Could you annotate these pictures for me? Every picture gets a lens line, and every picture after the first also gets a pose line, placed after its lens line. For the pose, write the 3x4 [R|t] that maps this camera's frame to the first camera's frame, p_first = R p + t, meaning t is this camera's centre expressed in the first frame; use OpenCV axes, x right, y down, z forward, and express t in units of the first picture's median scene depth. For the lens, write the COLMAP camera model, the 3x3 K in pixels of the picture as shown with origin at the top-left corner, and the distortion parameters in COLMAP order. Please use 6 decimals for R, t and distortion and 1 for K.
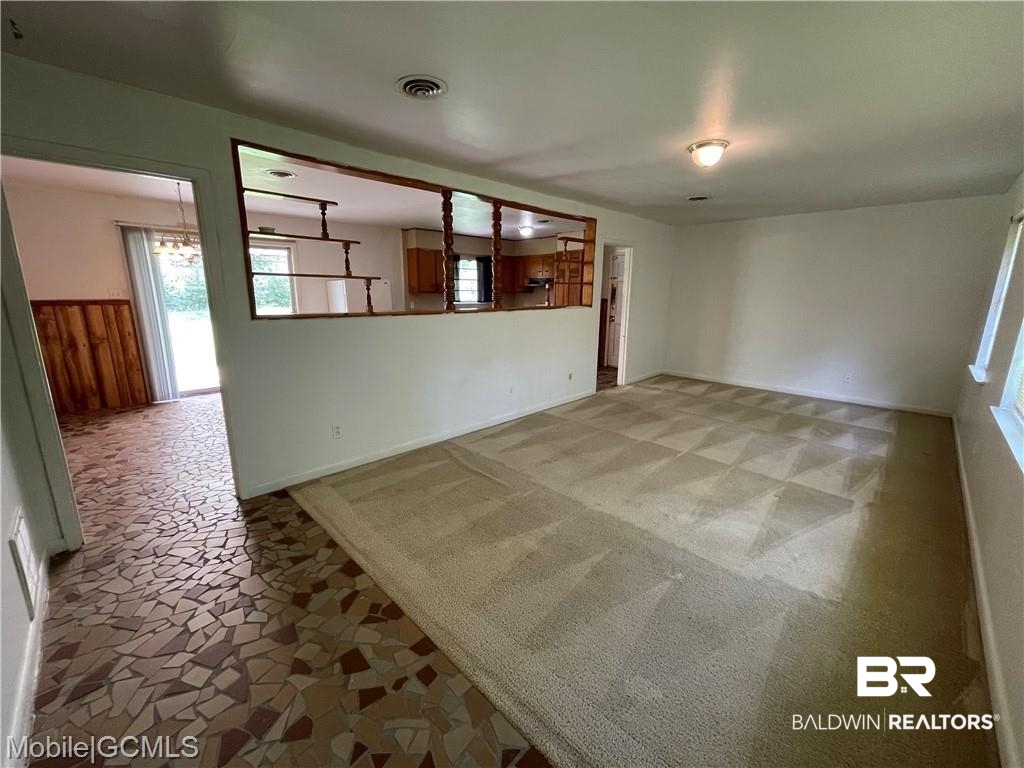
lens RADIAL K [[420.2, 0, 512.0], [0, 420.2, 384.0], [0, 0, 1]] dist [0.001034, 0.000126]
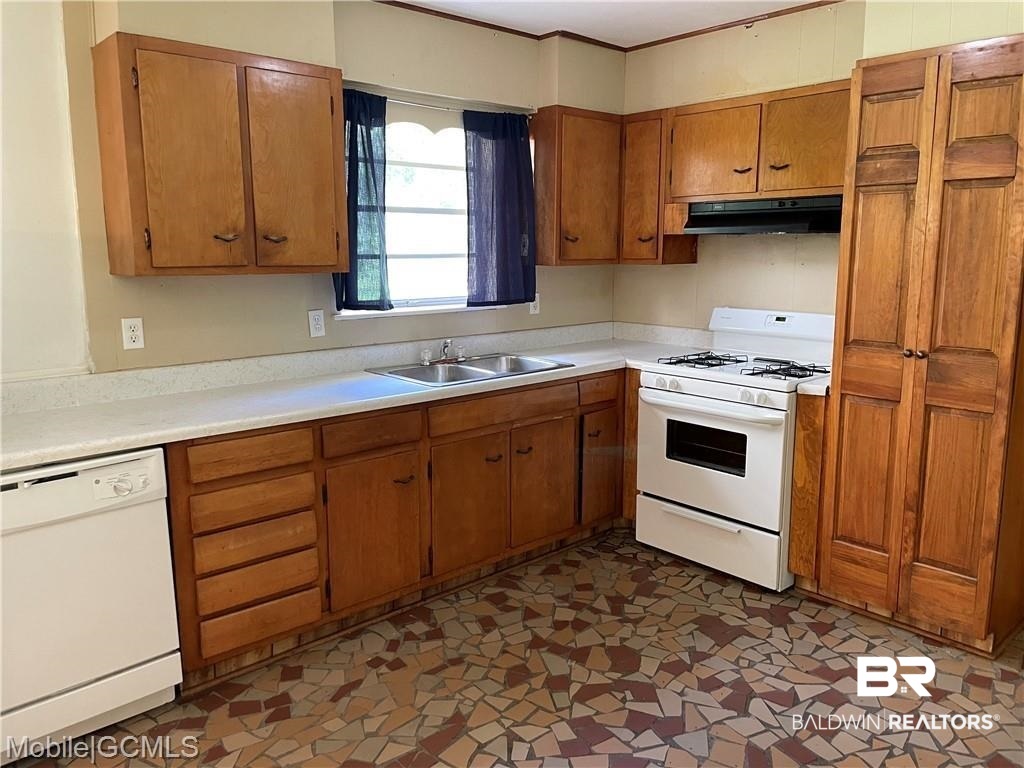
lens RADIAL K [[773.5, 0, 522.8], [0, 773.5, 383.6], [0, 0, 1]] dist [-0.009309, -0.004142]
pose [[0.998999, -0.001092, -0.044714, -0.056442], [-0.000969, 0.998938, -0.046056, -0.227994], [0.044717, 0.046053, 0.997938, 0.995870]]
